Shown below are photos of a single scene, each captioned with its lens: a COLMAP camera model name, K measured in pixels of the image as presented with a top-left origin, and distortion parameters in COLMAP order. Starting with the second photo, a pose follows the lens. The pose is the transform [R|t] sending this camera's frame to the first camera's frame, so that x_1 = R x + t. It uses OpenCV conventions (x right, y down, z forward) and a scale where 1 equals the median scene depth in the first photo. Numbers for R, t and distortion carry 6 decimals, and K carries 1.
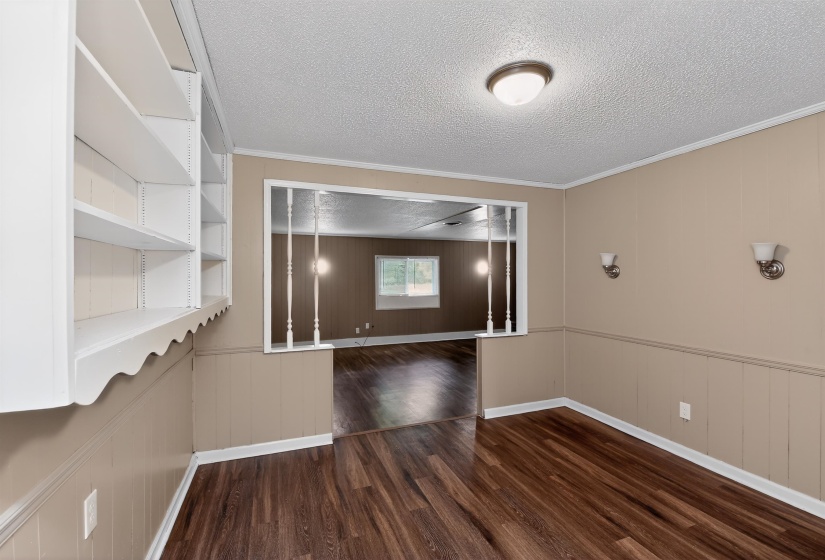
lens RADIAL K [[360.6, 0, 407.3], [0, 360.6, 276.6], [0, 0, 1]] dist [-0.009679, -0.003402]
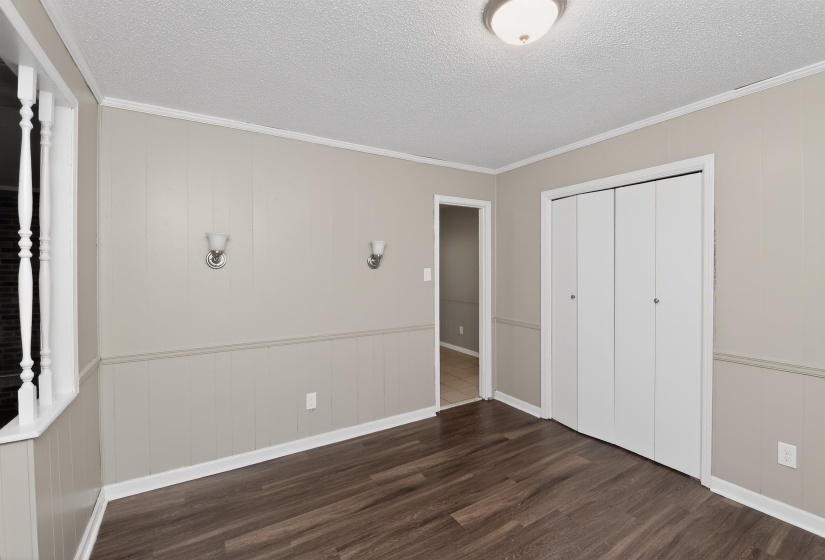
lens RADIAL K [[360.6, 0, 409.6], [0, 360.6, 248.2], [0, 0, 1]] dist [-0.009679, -0.003402]
pose [[-0.180238, 0.056432, 0.982003, -0.361376], [0.014397, 0.998397, -0.054732, 0.004406], [-0.983518, 0.004273, -0.180761, 1.092213]]
